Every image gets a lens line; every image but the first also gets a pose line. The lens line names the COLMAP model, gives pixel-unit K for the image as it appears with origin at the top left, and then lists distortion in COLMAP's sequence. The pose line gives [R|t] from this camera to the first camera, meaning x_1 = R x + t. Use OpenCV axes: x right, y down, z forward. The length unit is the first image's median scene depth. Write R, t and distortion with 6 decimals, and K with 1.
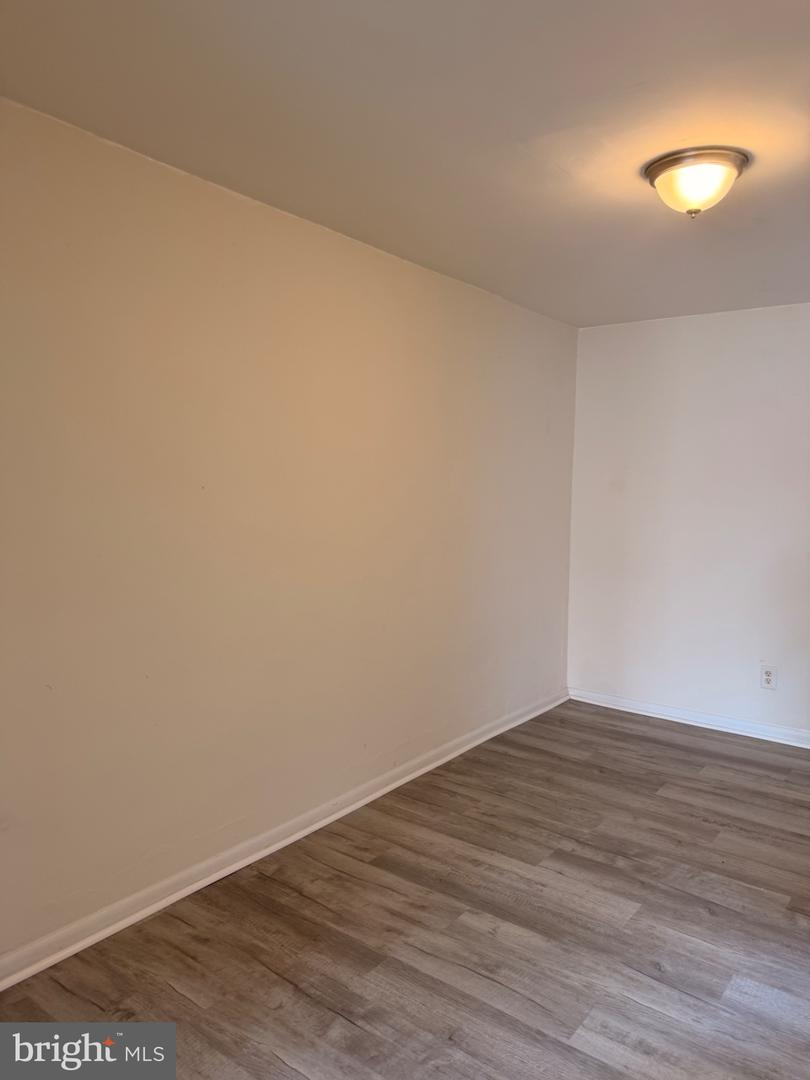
lens RADIAL K [[781.6, 0, 404.6], [0, 781.6, 548.1], [0, 0, 1]] dist [0.033442, -0.043059]
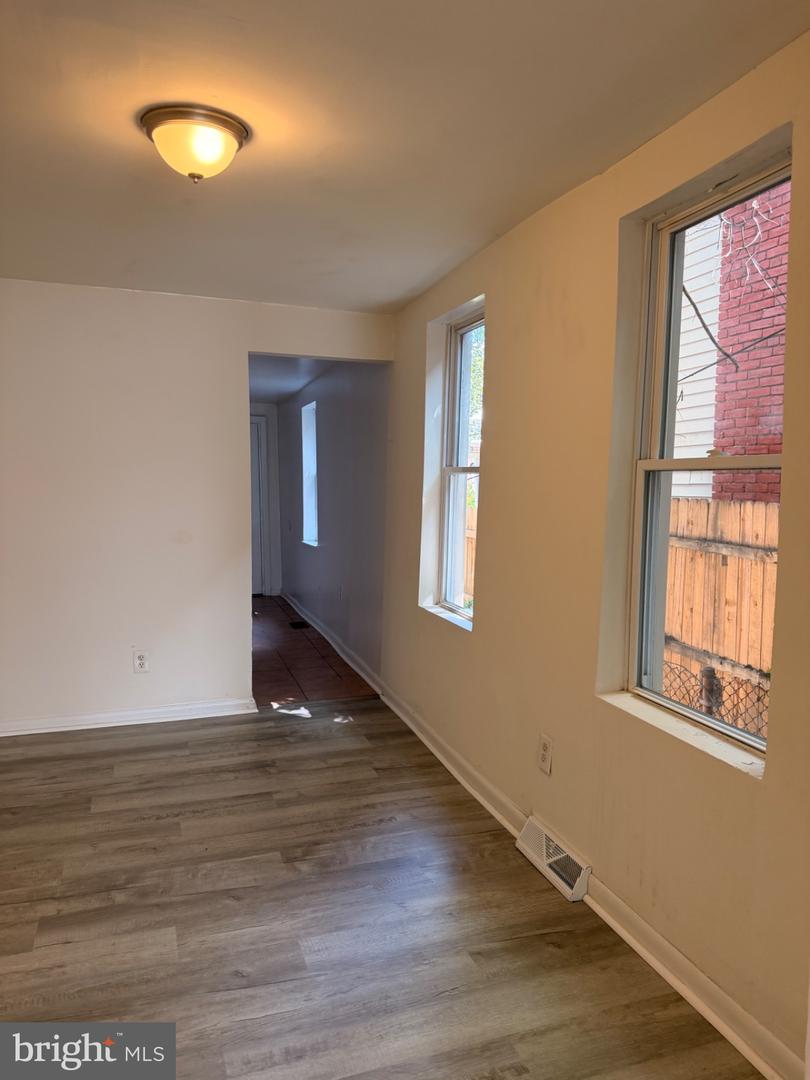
lens RADIAL K [[781.6, 0, 403.4], [0, 781.6, 538.6], [0, 0, 1]] dist [0.033442, -0.043059]
pose [[0.528563, -0.072298, 0.845810, -0.284674], [0.069619, 0.996702, 0.041690, -0.014189], [-0.846035, 0.036849, 0.531853, 0.261795]]
